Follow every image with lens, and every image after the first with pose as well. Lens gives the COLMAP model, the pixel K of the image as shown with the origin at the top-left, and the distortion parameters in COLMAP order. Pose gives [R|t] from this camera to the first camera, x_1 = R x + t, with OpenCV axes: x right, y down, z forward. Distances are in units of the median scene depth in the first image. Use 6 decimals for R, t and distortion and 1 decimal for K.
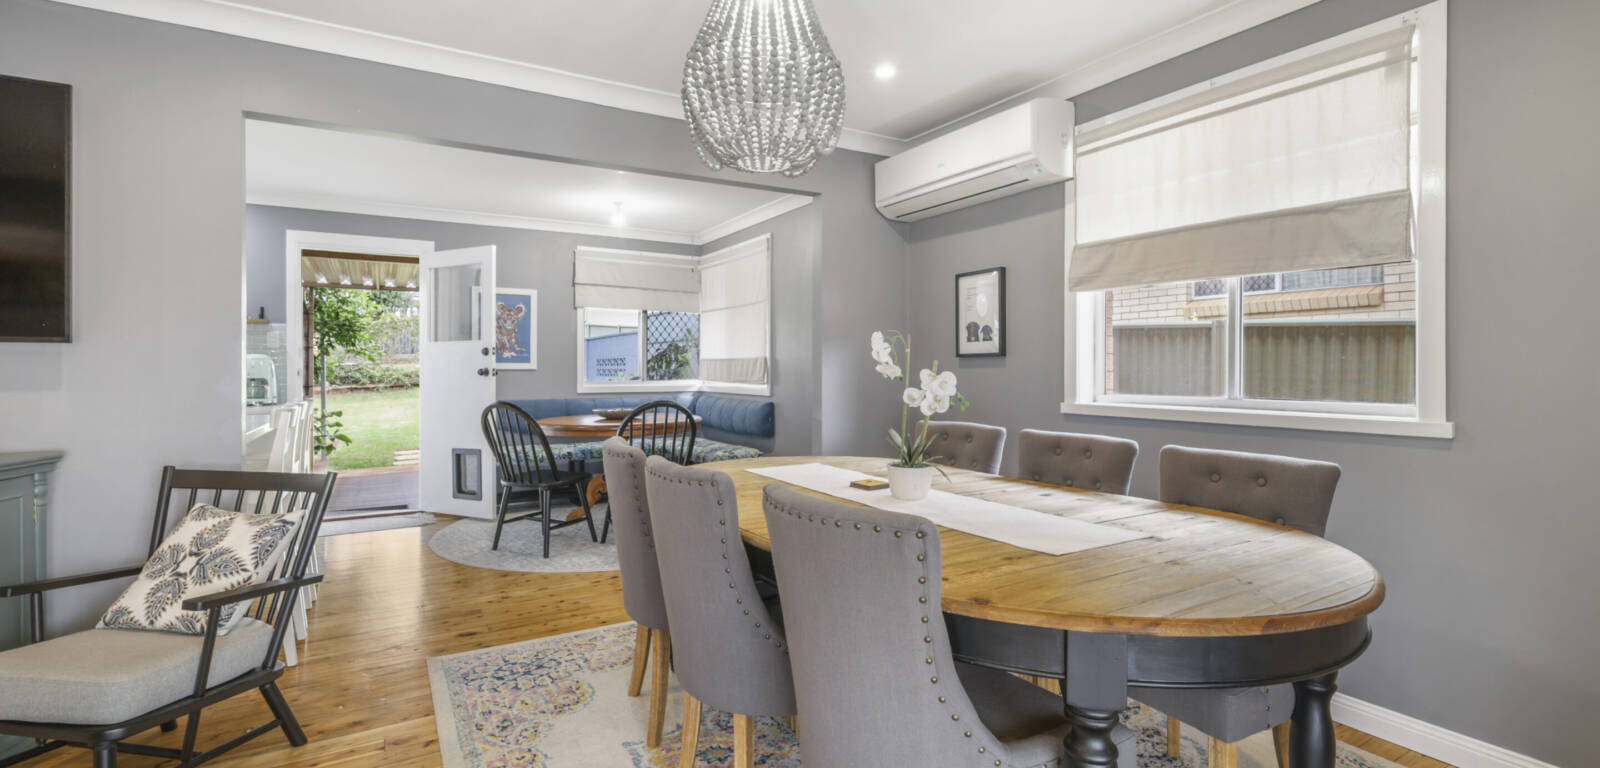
lens RADIAL K [[701.1, 0, 799.3], [0, 701.1, 366.9], [0, 0, 1]] dist [0.001115, 0.000235]
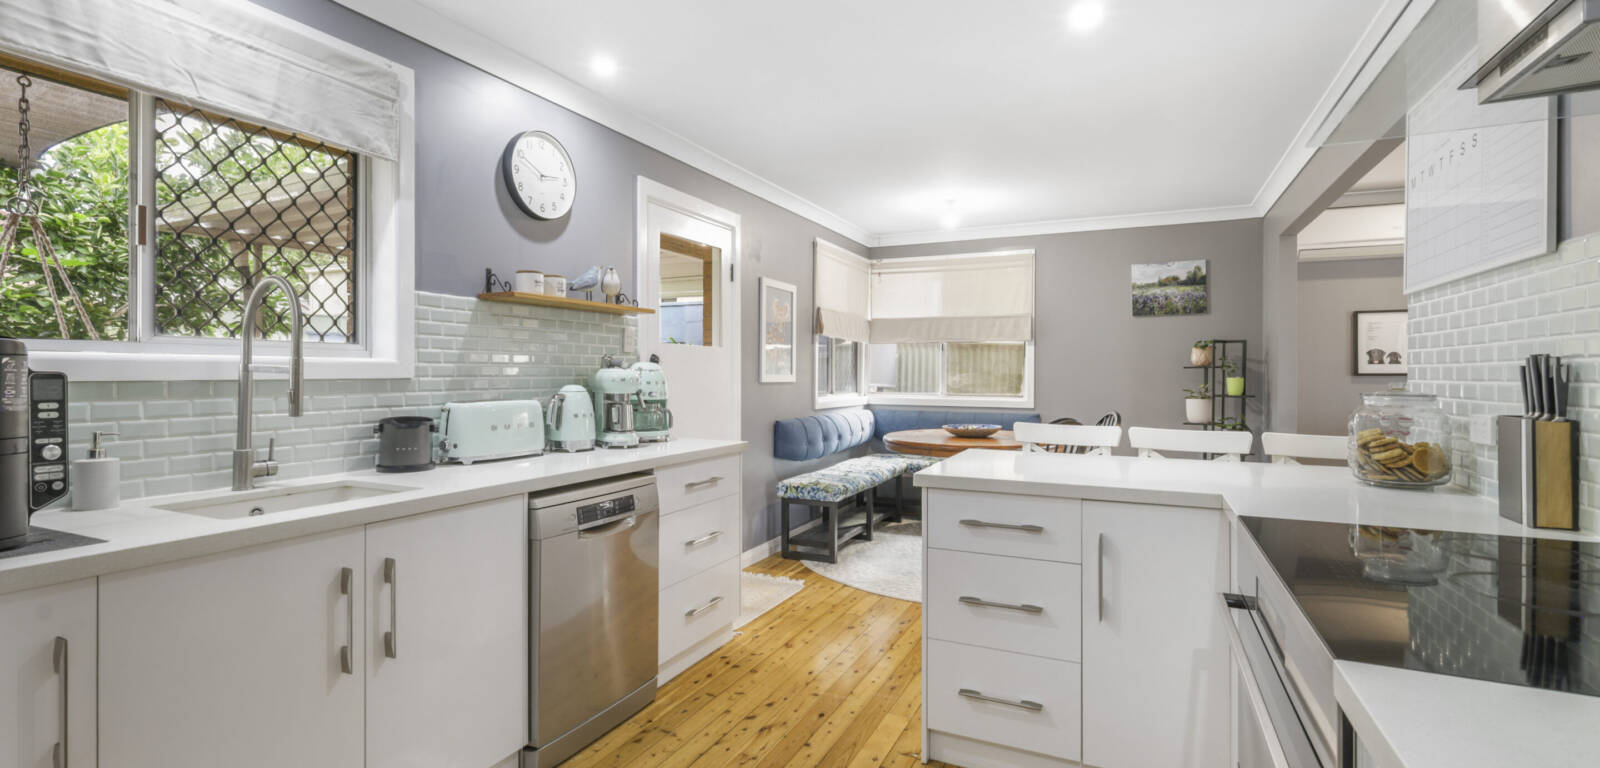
lens RADIAL K [[701.1, 0, 799.3], [0, 701.1, 366.9], [0, 0, 1]] dist [0.001115, 0.000235]
pose [[0.837695, 0.009089, 0.546063, -1.573173], [-0.008005, 0.999958, -0.004363, -0.019562], [-0.546080, -0.000717, 0.837733, 0.580079]]
